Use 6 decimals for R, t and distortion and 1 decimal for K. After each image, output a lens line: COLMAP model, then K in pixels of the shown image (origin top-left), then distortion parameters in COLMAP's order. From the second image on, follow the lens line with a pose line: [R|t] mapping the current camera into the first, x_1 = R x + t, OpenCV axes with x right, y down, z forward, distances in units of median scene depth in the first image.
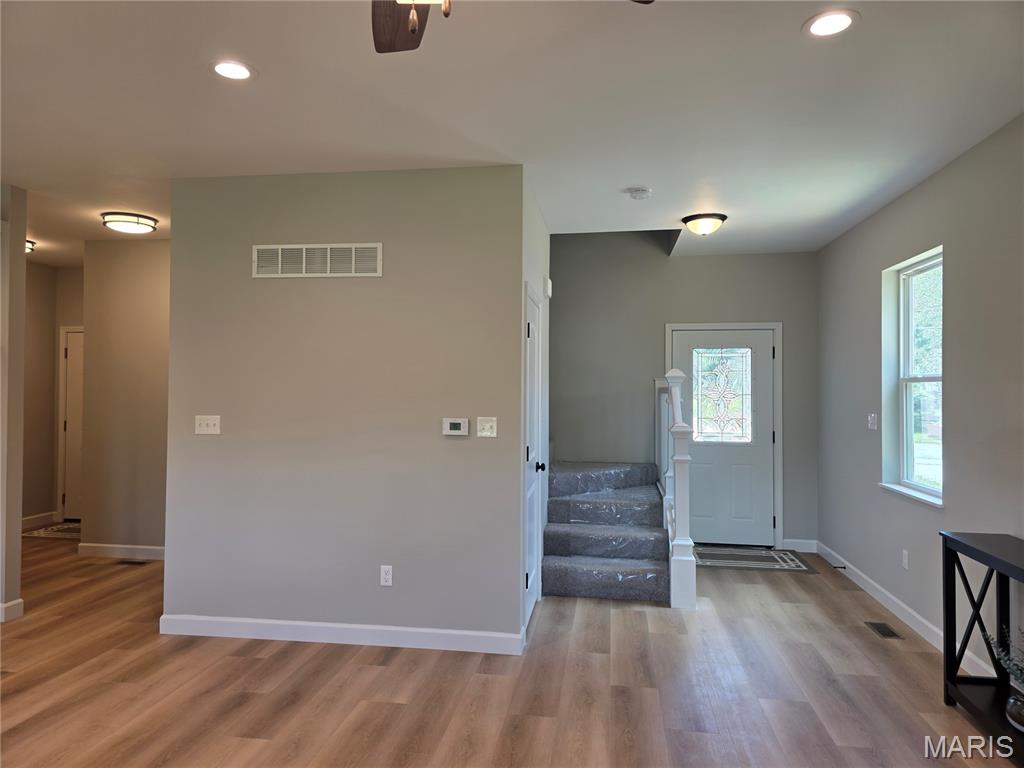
lens RADIAL K [[681.0, 0, 507.6], [0, 681.0, 377.3], [0, 0, 1]] dist [0.088109, -0.087324]
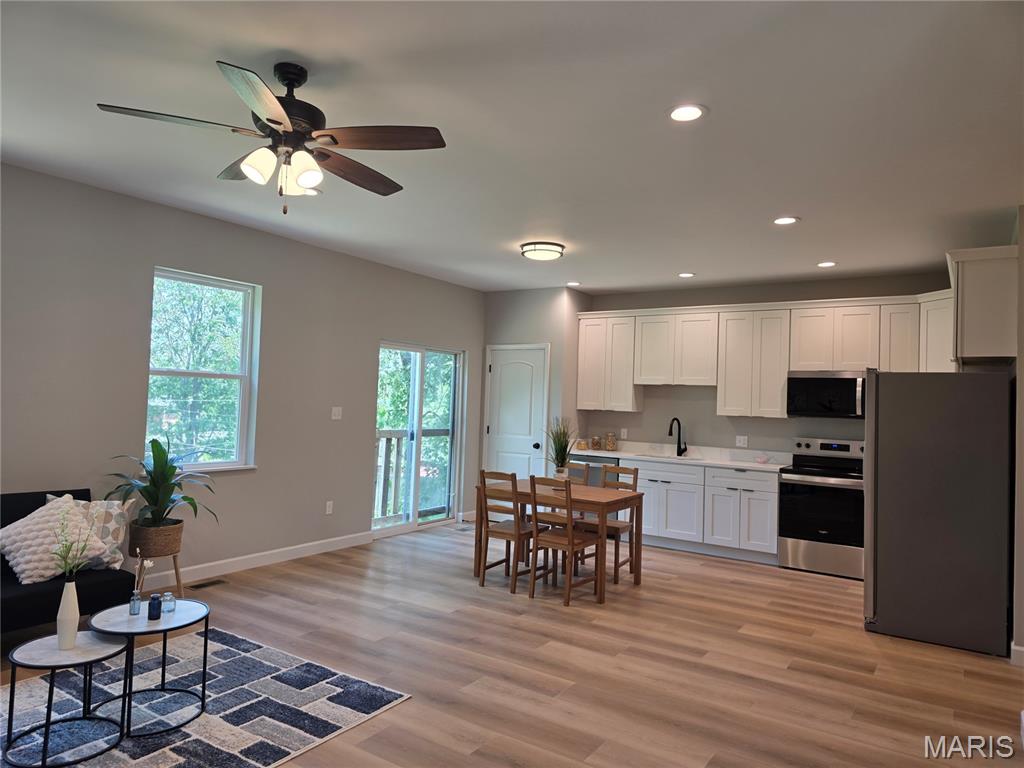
lens RADIAL K [[681.0, 0, 507.6], [0, 681.0, 377.3], [0, 0, 1]] dist [0.088109, -0.087324]
pose [[-0.416726, -0.055205, -0.907354, 0.482189], [-0.021947, 0.998474, -0.050669, 0.025589], [0.908767, -0.001201, -0.417302, 0.835890]]
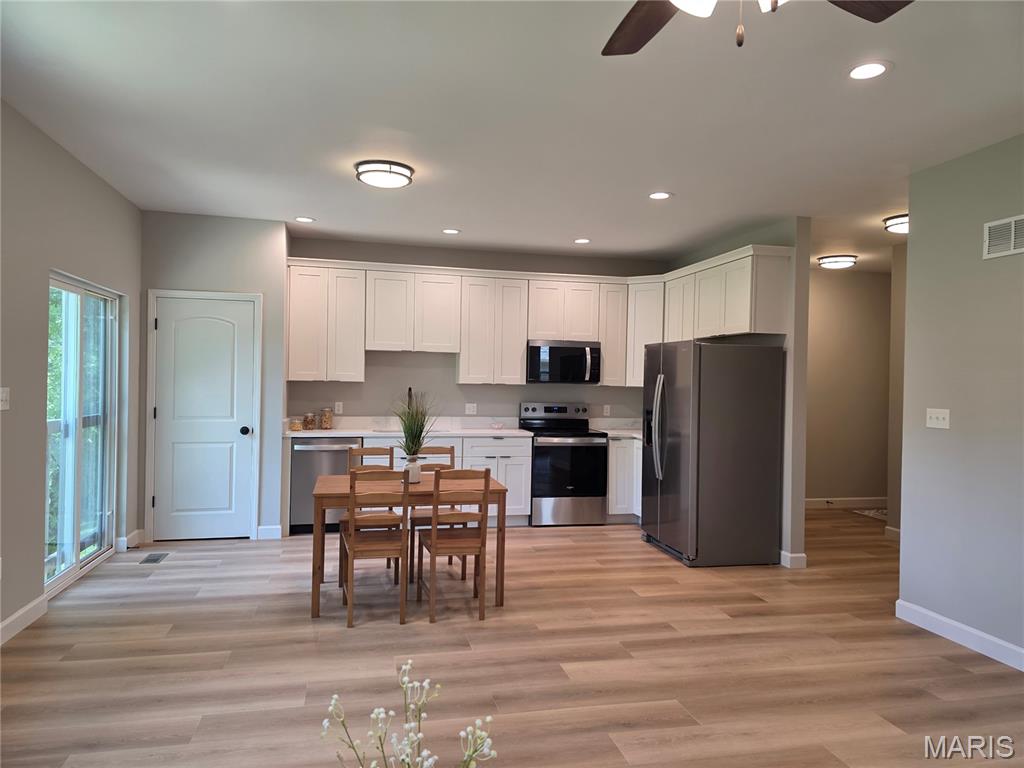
lens RADIAL K [[686.2, 0, 503.4], [0, 686.2, 380.0], [0, 0, 1]] dist [0.071944, -0.072474]
pose [[0.362528, -0.000669, -0.931972, 0.270661], [0.003765, 0.999993, 0.000747, 0.012475], [0.931965, -0.003780, 0.362528, 0.078361]]
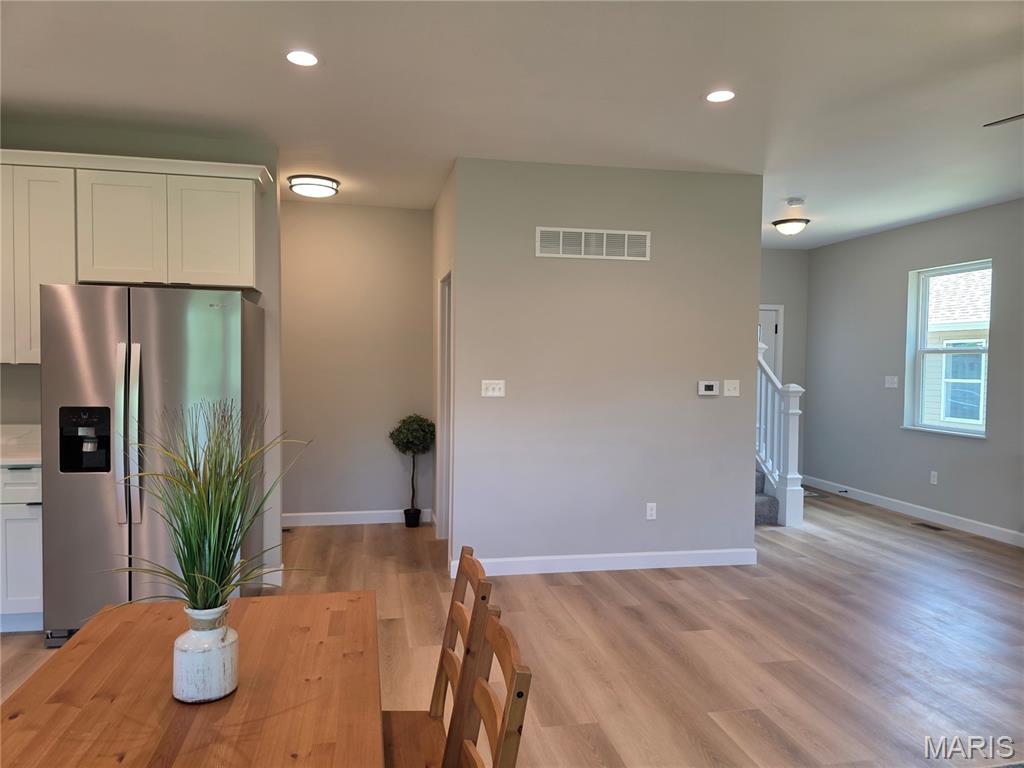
lens RADIAL K [[681.9, 0, 503.9], [0, 681.9, 385.9], [0, 0, 1]] dist [0.073180, -0.079689]
pose [[0.940981, -0.009601, 0.338324, -0.817634], [-0.010060, 0.998363, 0.056309, 0.003095], [-0.338311, -0.056390, 0.939343, -0.031092]]
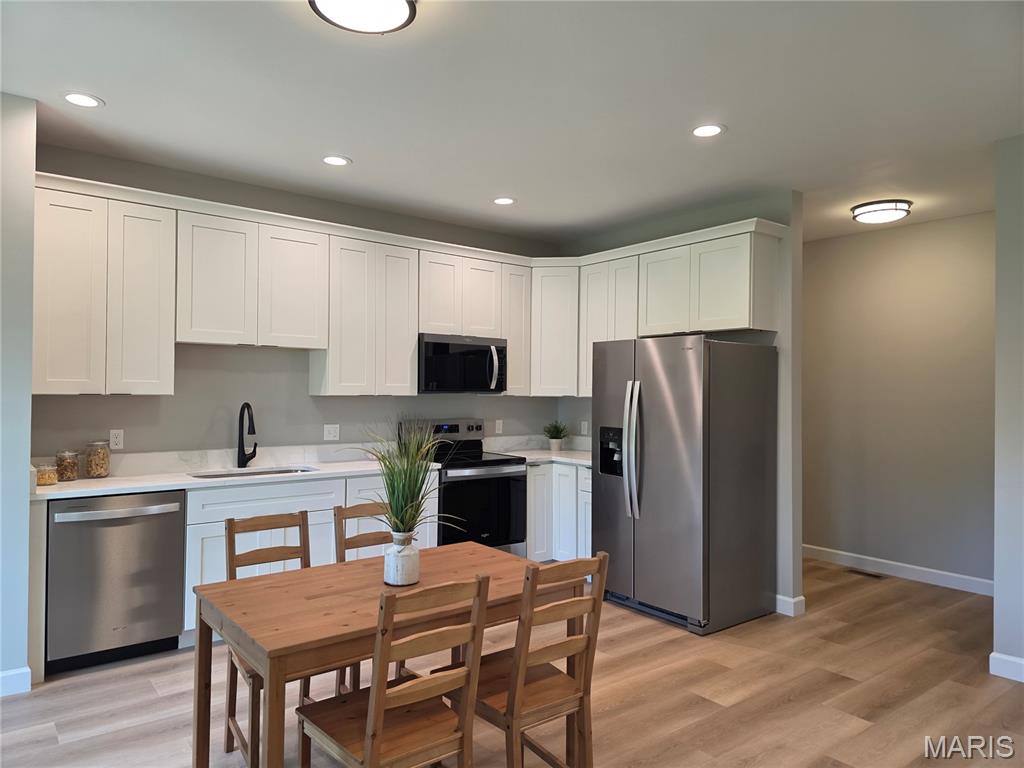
lens RADIAL K [[686.2, 0, 503.4], [0, 686.2, 380.0], [0, 0, 1]] dist [0.071944, -0.072474]
pose [[0.726335, -0.013097, -0.687216, -0.353514], [0.011011, 0.999912, -0.007419, 0.008141], [0.687253, -0.002178, 0.726415, -0.035388]]
